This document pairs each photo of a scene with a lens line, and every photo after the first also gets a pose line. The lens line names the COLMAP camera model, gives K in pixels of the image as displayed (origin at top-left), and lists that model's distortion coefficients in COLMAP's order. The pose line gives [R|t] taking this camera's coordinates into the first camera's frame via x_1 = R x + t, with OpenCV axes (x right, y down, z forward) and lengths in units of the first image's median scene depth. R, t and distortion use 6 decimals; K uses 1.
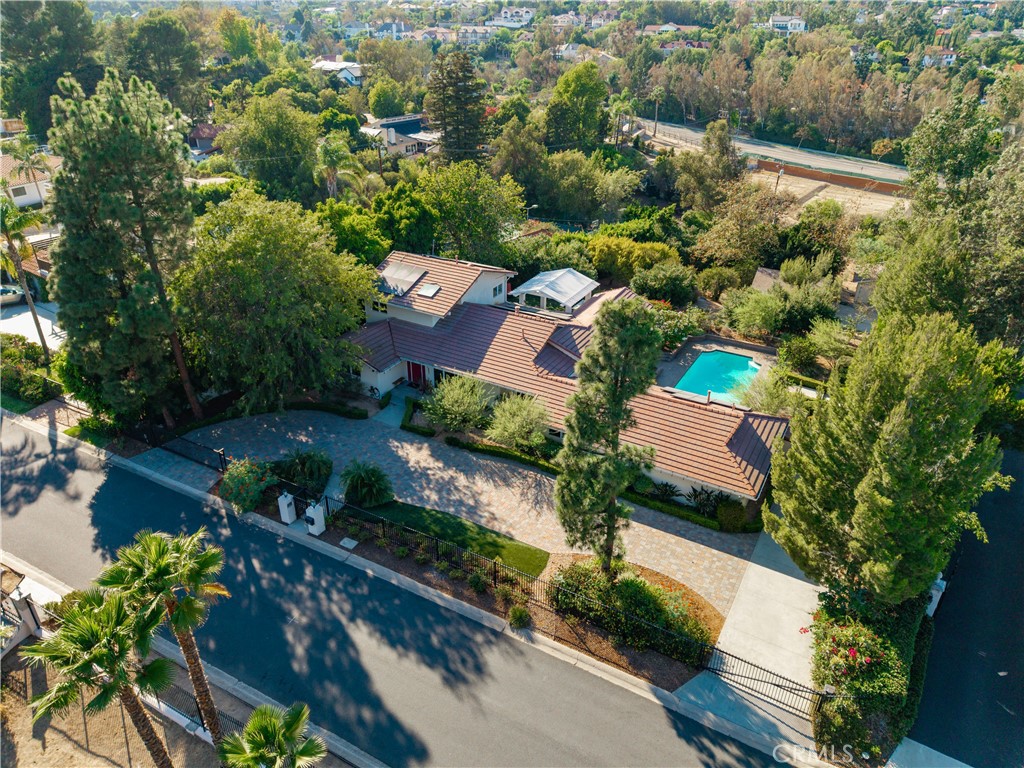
lens RADIAL K [[708.5, 0, 503.9], [0, 708.5, 388.2], [0, 0, 1]] dist [0.004151, -0.006301]
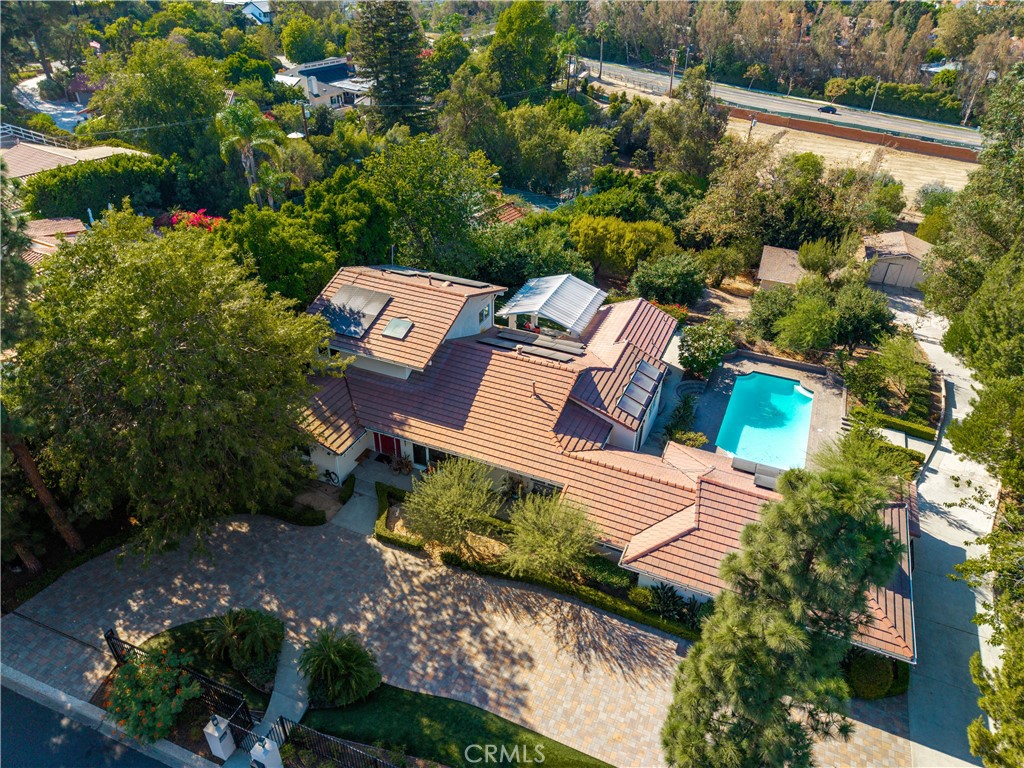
lens RADIAL K [[708.5, 0, 503.9], [0, 708.5, 385.9], [0, 0, 1]] dist [0.004151, -0.006301]
pose [[0.994551, -0.051028, 0.090913, -0.038111], [0.044029, 0.996028, 0.077391, -0.075230], [-0.094501, -0.072967, 0.992847, 0.149087]]
